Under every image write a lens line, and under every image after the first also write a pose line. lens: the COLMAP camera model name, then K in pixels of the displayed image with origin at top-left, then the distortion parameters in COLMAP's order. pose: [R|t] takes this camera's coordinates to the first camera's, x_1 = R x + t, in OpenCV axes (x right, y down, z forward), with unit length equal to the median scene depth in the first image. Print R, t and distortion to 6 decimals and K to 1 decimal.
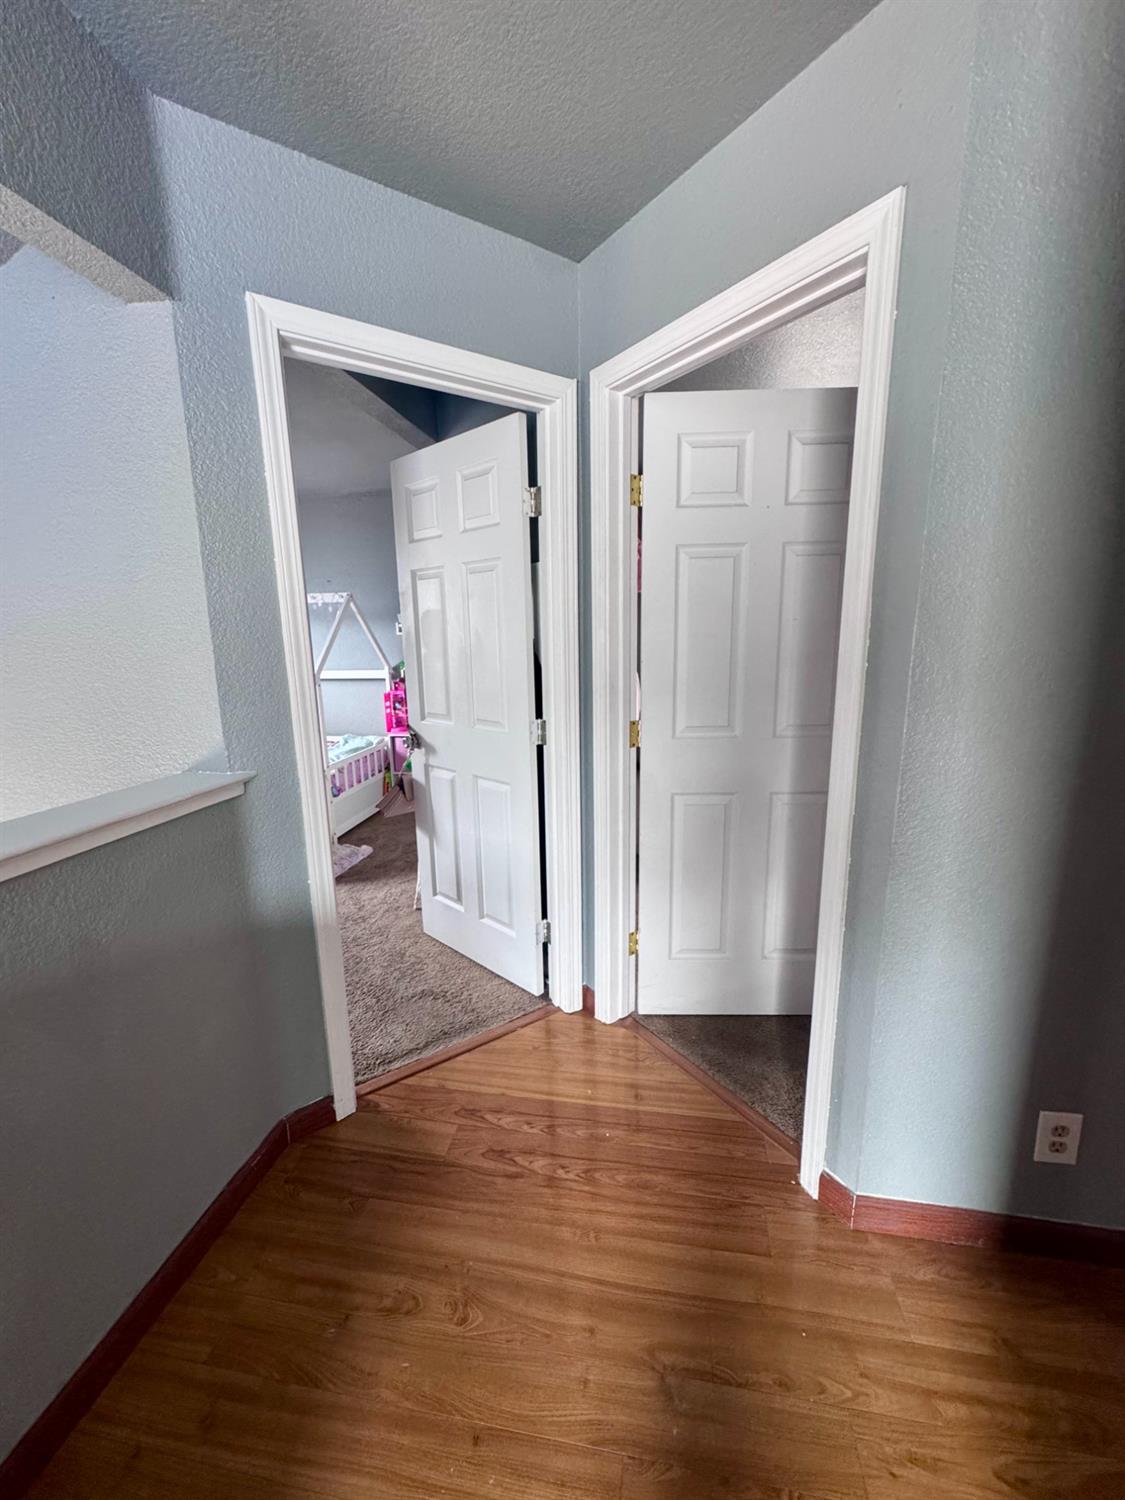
lens RADIAL K [[597.1, 0, 565.8], [0, 597.1, 751.3], [0, 0, 1]] dist [-0.004343, 0.000502]
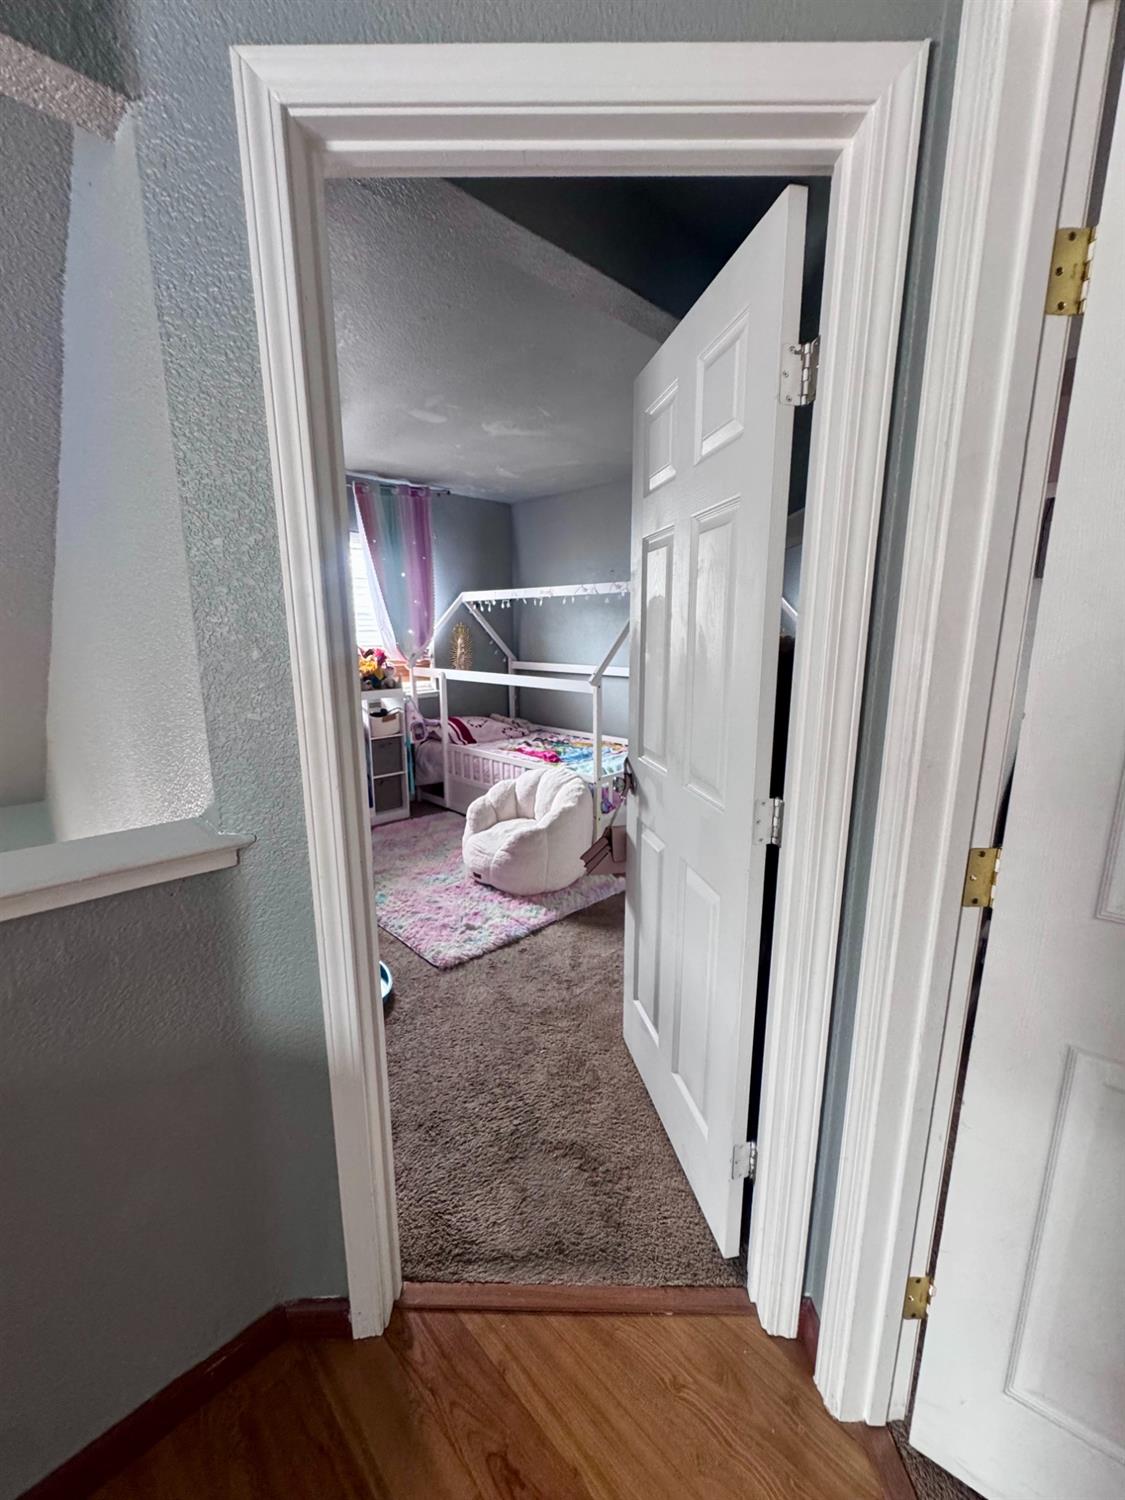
lens RADIAL K [[597.1, 0, 565.8], [0, 597.1, 751.3], [0, 0, 1]] dist [-0.004343, 0.000502]
pose [[0.817018, 0.131649, -0.561382, 0.097117], [-0.125411, 0.990852, 0.049845, -0.100519], [0.562808, 0.029679, 0.826054, 0.462176]]
